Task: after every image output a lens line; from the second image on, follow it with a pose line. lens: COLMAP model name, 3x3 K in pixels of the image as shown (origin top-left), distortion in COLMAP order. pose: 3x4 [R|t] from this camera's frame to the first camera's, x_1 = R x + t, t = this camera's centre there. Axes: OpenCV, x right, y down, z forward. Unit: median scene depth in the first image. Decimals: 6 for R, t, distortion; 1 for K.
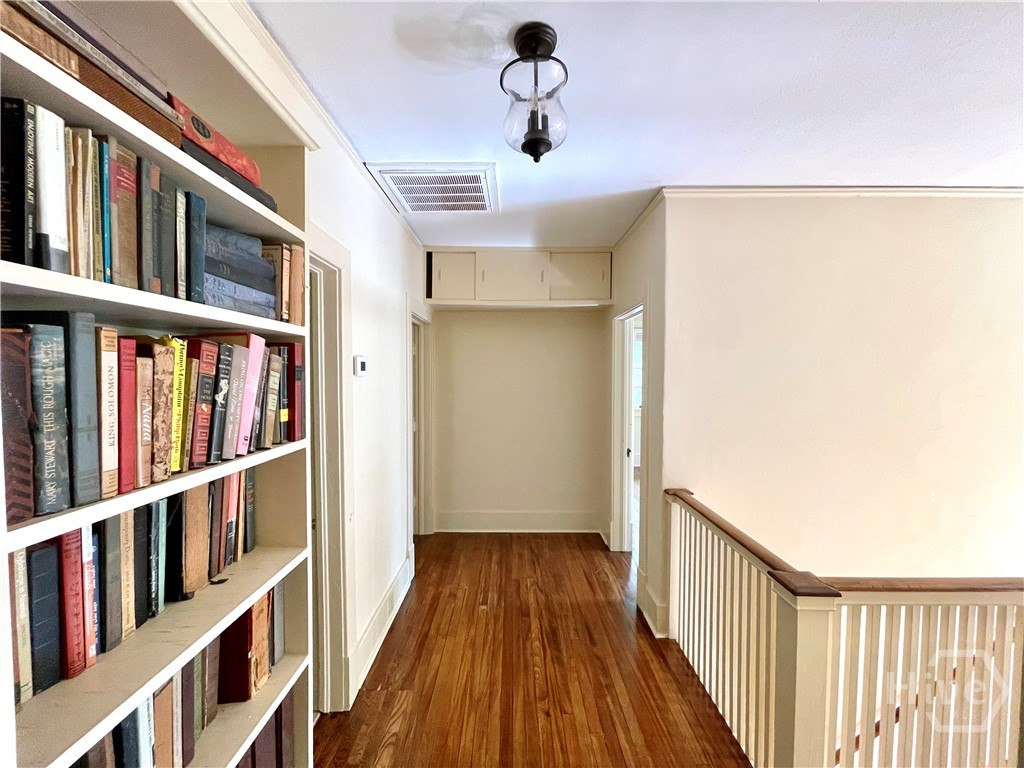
lens RADIAL K [[416.2, 0, 512.0], [0, 416.2, 384.0], [0, 0, 1]] dist [-0.000491, 0.000071]
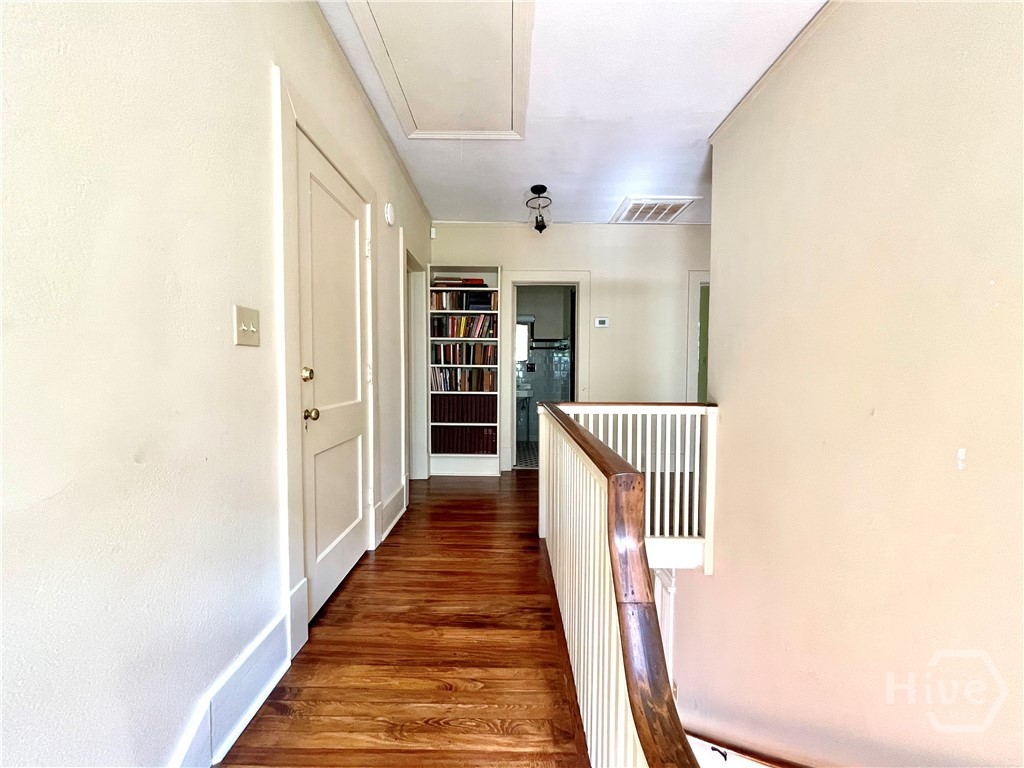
lens RADIAL K [[416.2, 0, 512.0], [0, 416.2, 384.0], [0, 0, 1]] dist [-0.000491, 0.000071]
pose [[0.055218, 0.047978, -0.997321, 2.732869], [-0.025293, 0.998592, 0.046638, 0.293932], [0.998154, 0.022650, 0.056354, 0.679194]]
